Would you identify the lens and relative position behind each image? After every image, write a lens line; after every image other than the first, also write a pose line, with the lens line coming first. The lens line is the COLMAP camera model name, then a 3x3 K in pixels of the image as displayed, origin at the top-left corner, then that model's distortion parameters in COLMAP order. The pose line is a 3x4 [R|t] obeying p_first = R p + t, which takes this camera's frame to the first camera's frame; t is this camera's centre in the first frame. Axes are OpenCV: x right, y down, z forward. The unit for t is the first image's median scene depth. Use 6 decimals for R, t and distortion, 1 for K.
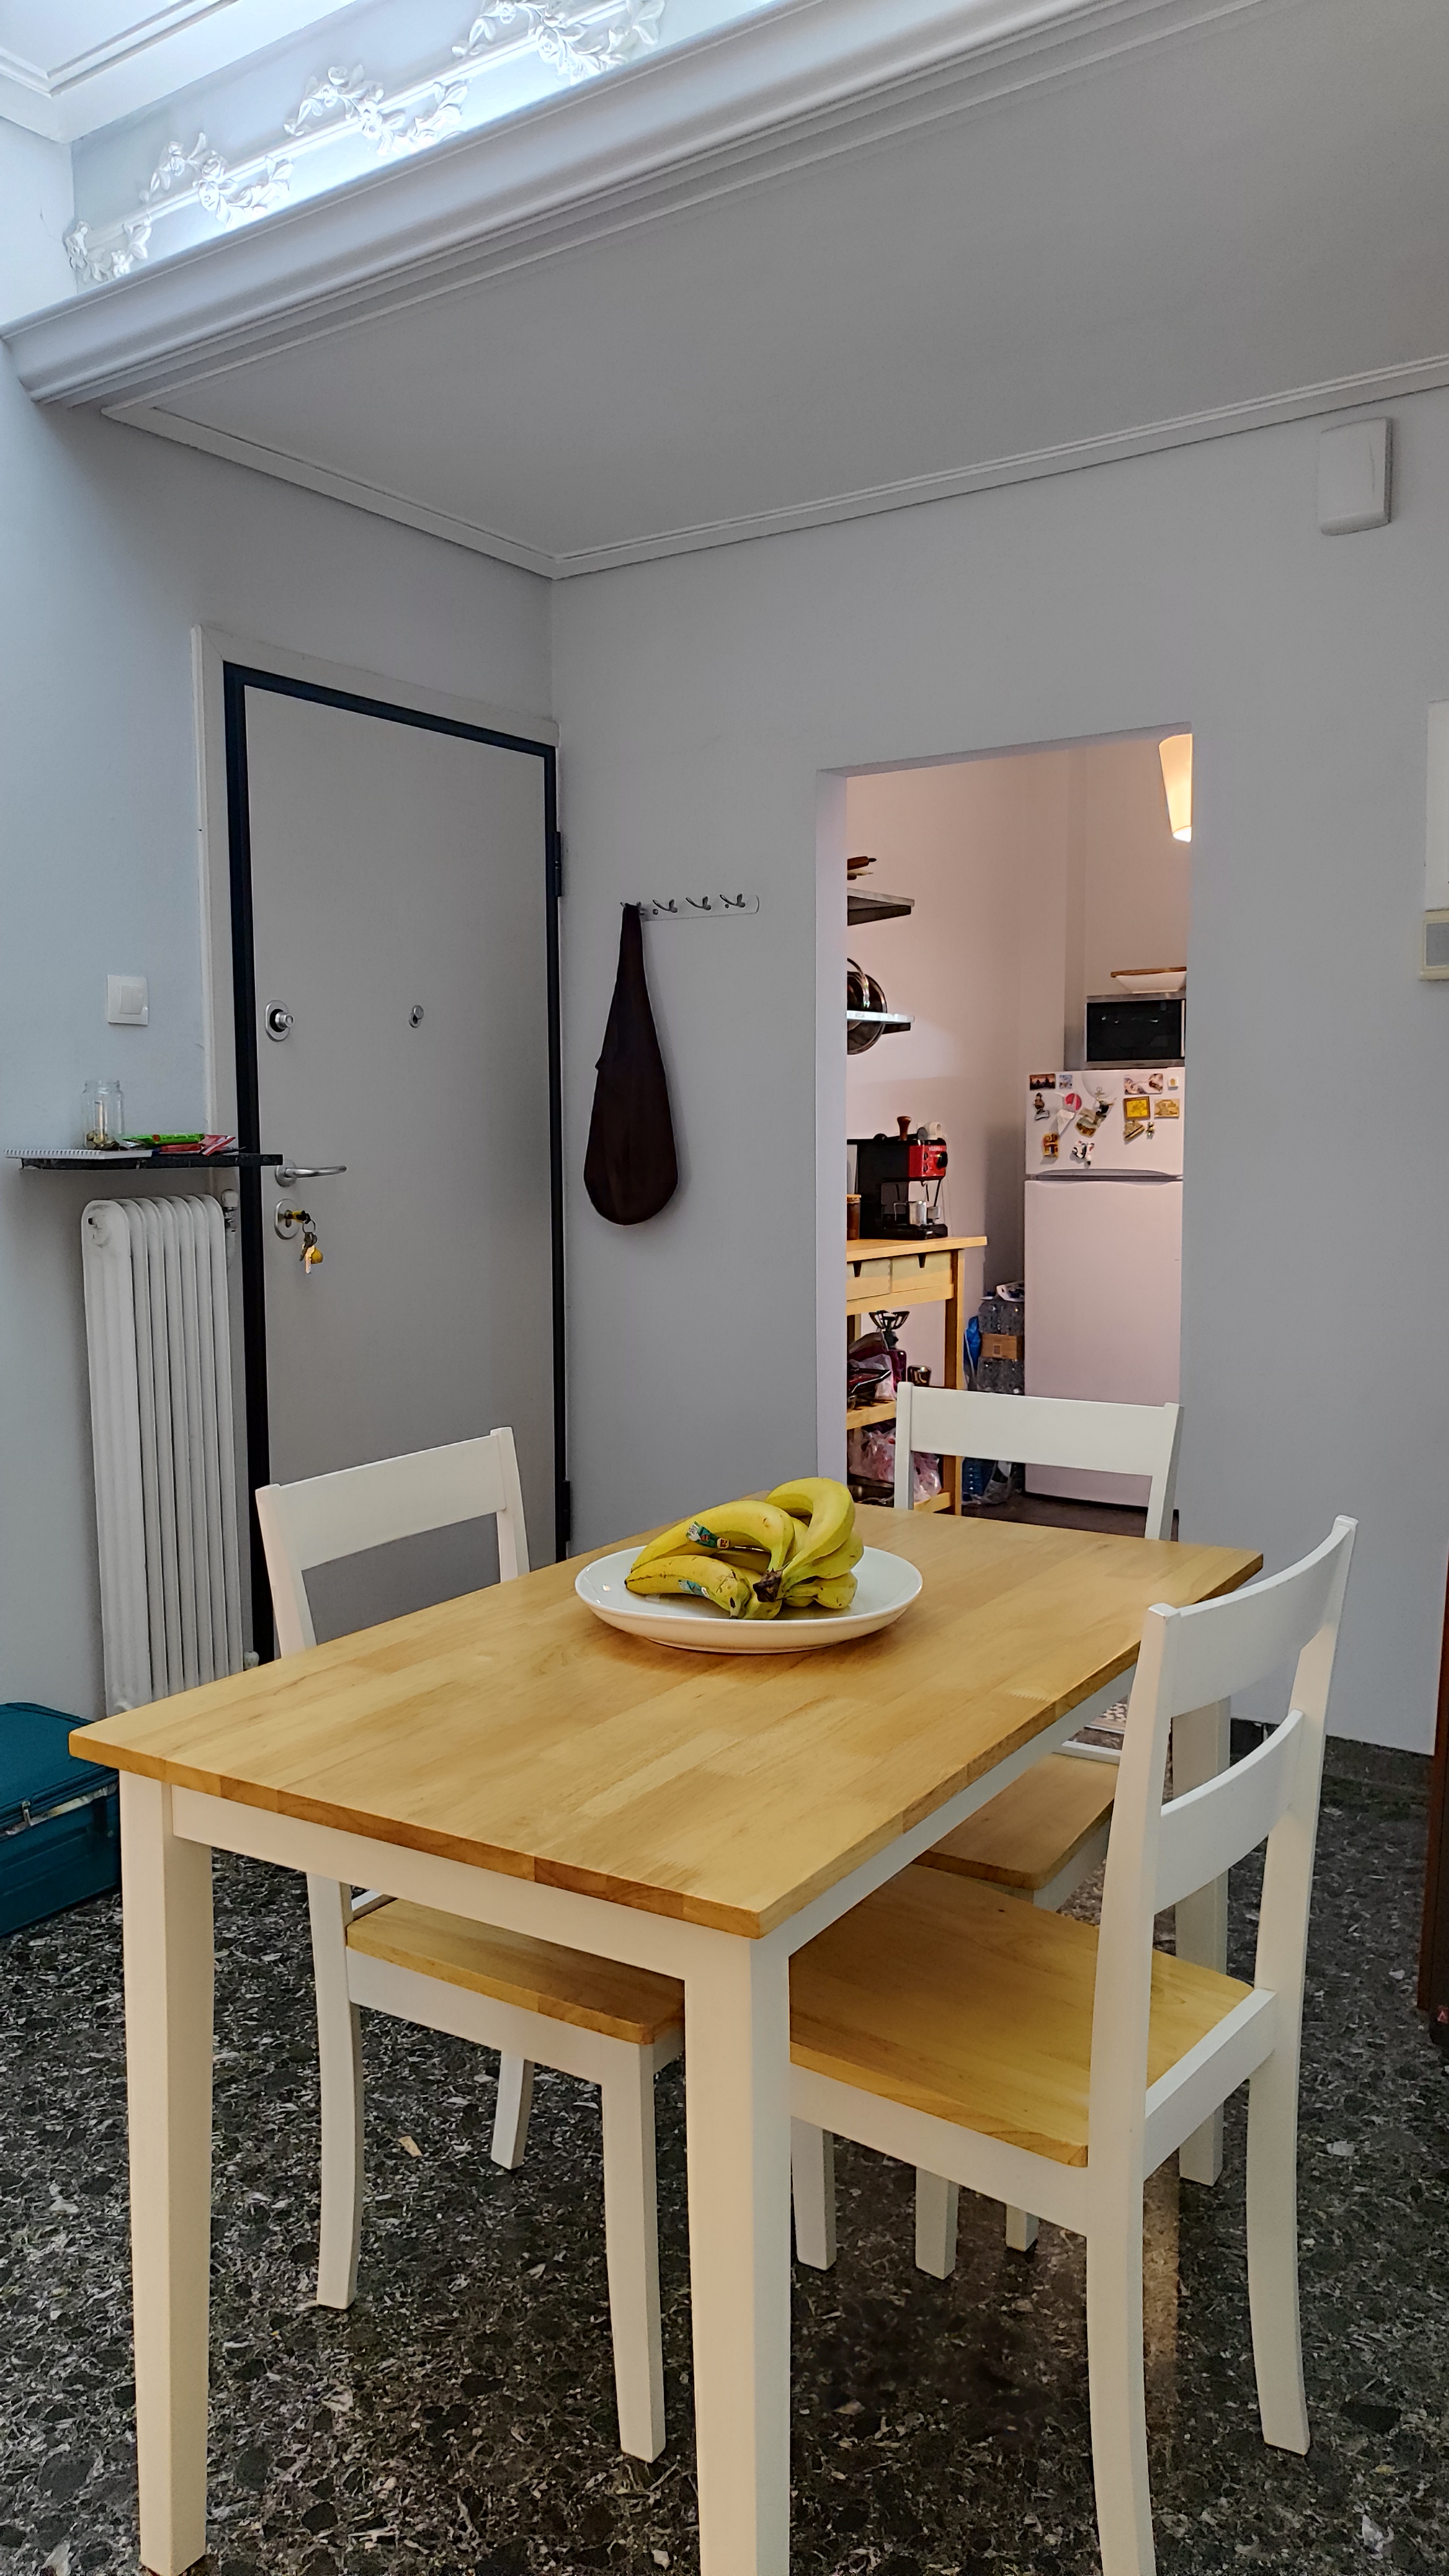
lens RADIAL K [[1801.0, 0, 724.5], [0, 1801.0, 1288.0], [0, 0, 1]] dist [0.026900, 0.000196]
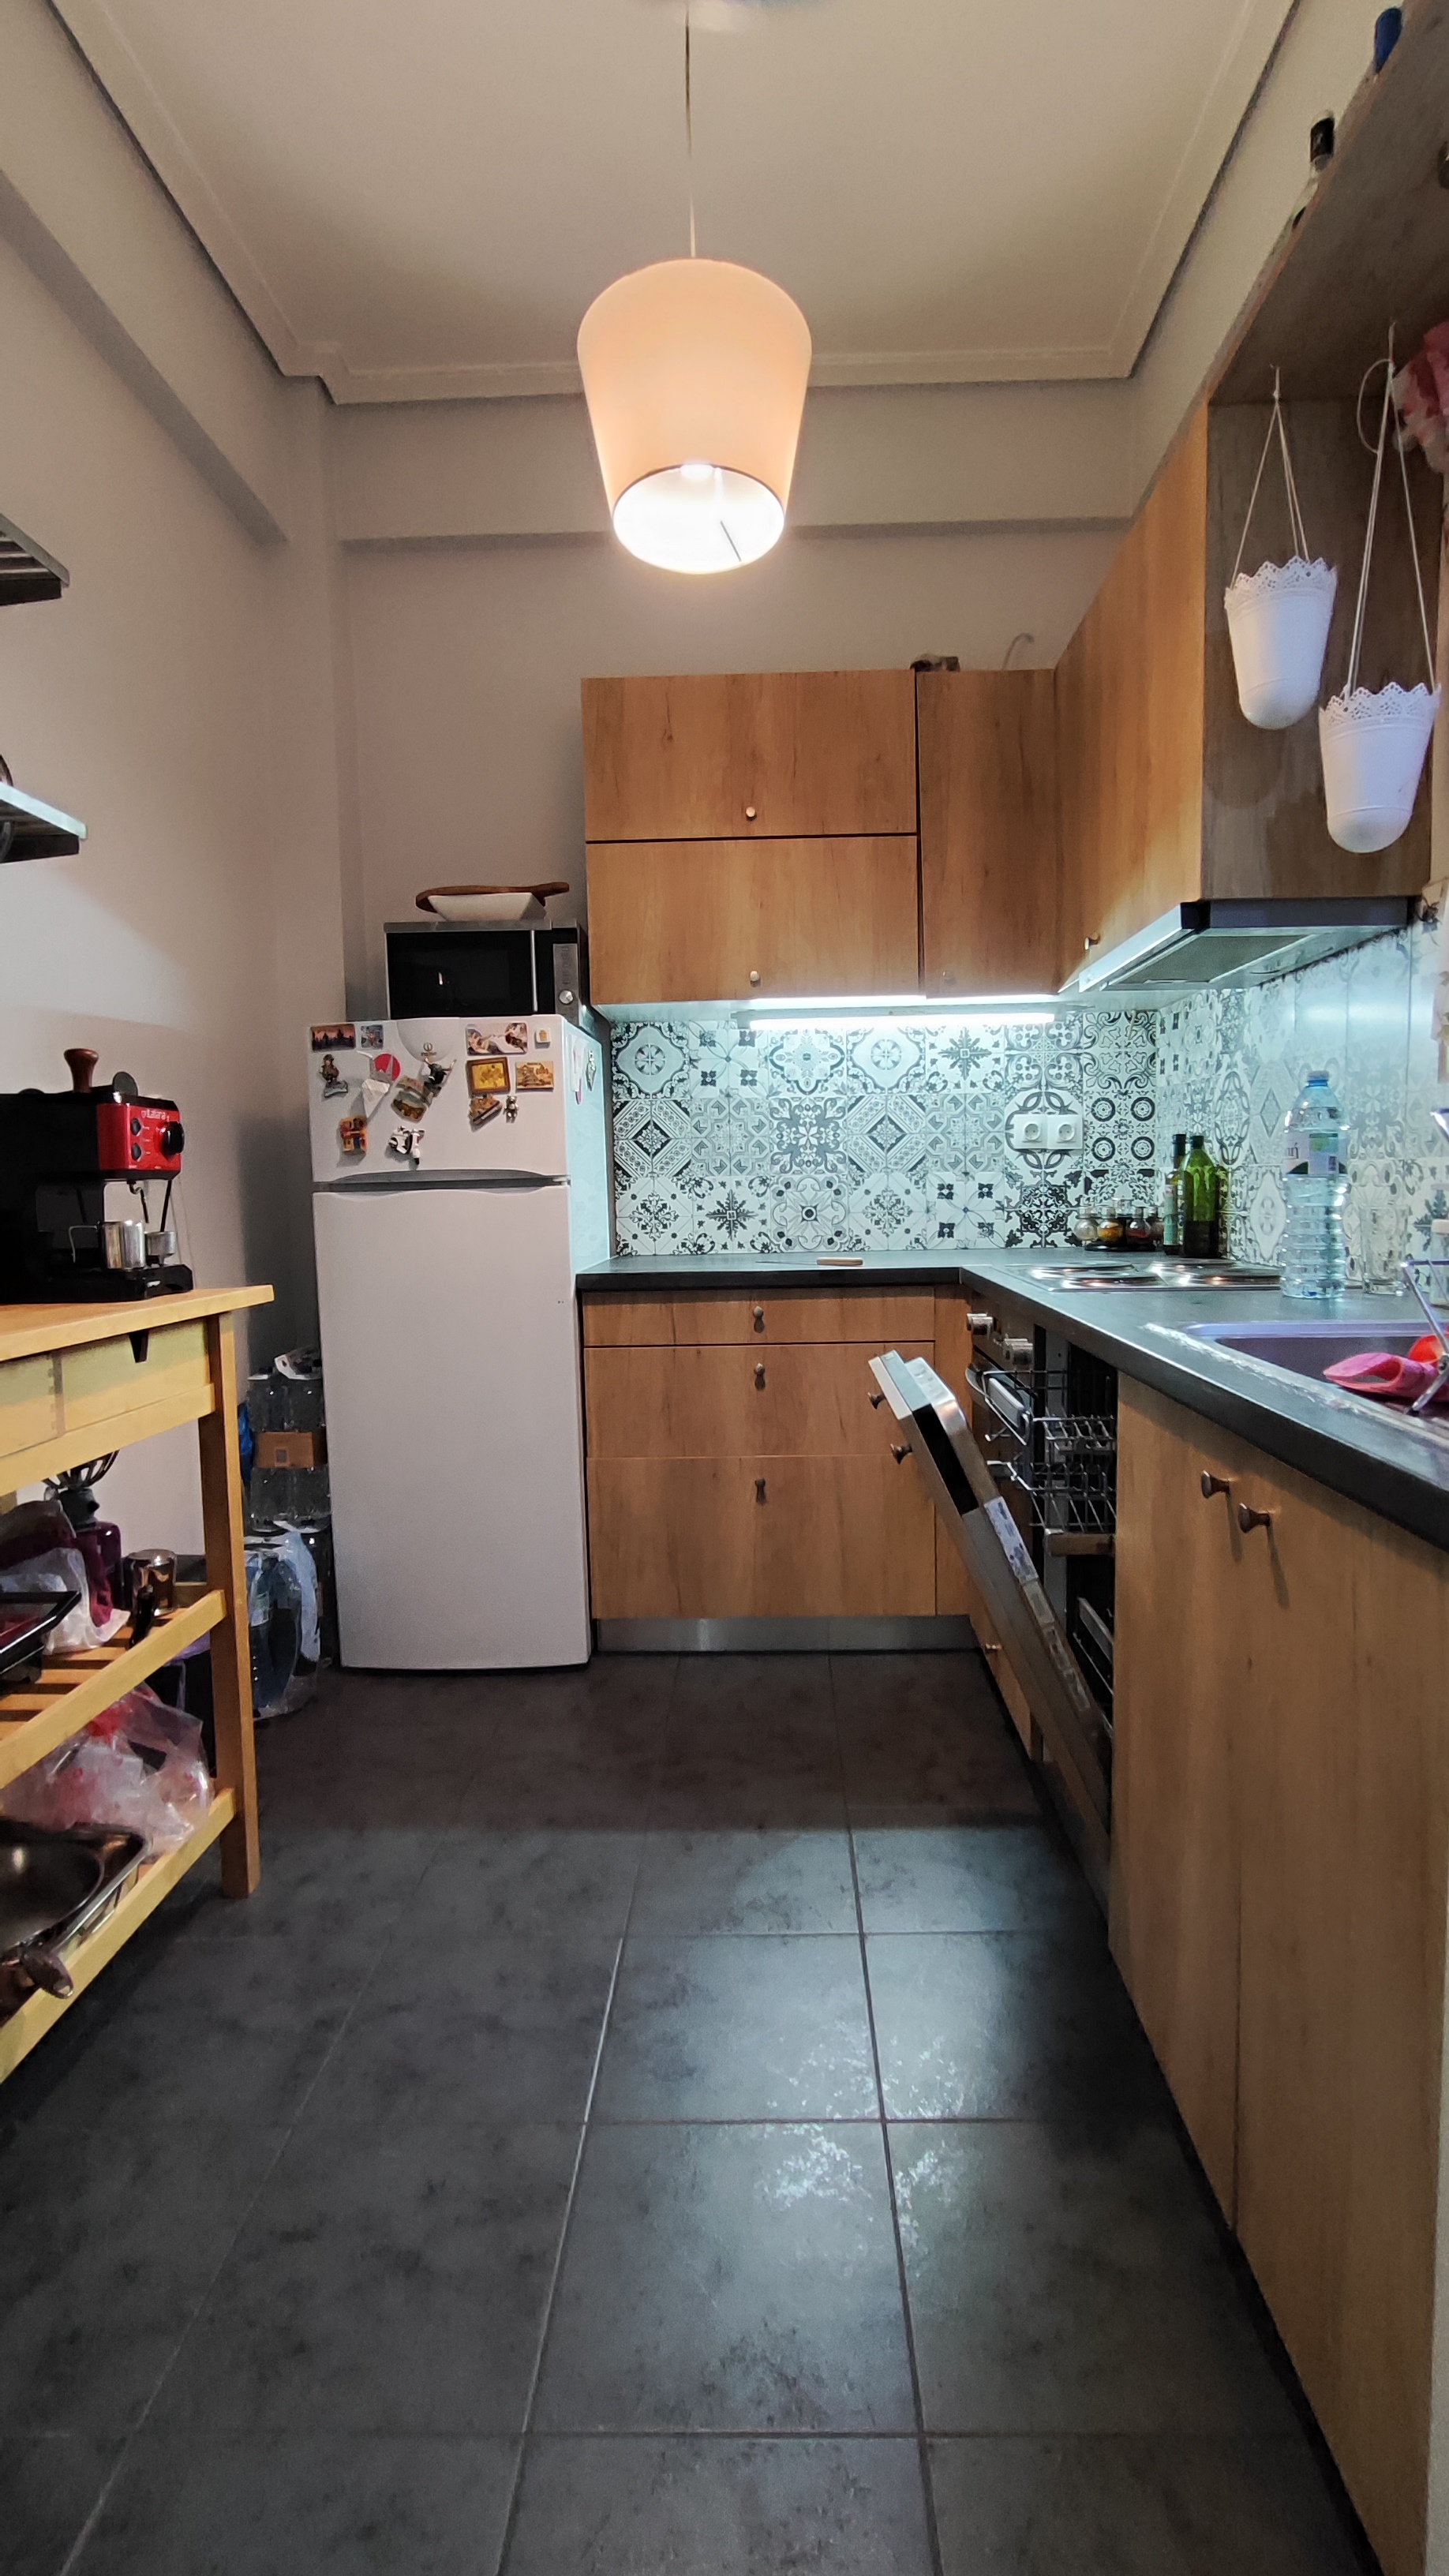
lens RADIAL K [[1183.7, 0, 738.5], [0, 1183.7, 1283.3], [0, 0, 1]] dist [-0.038370, 0.041384]
pose [[0.839167, -0.056224, 0.540959, 0.068095], [0.063811, 0.997951, 0.004733, -0.020441], [-0.540117, 0.030548, 0.841035, 0.591930]]
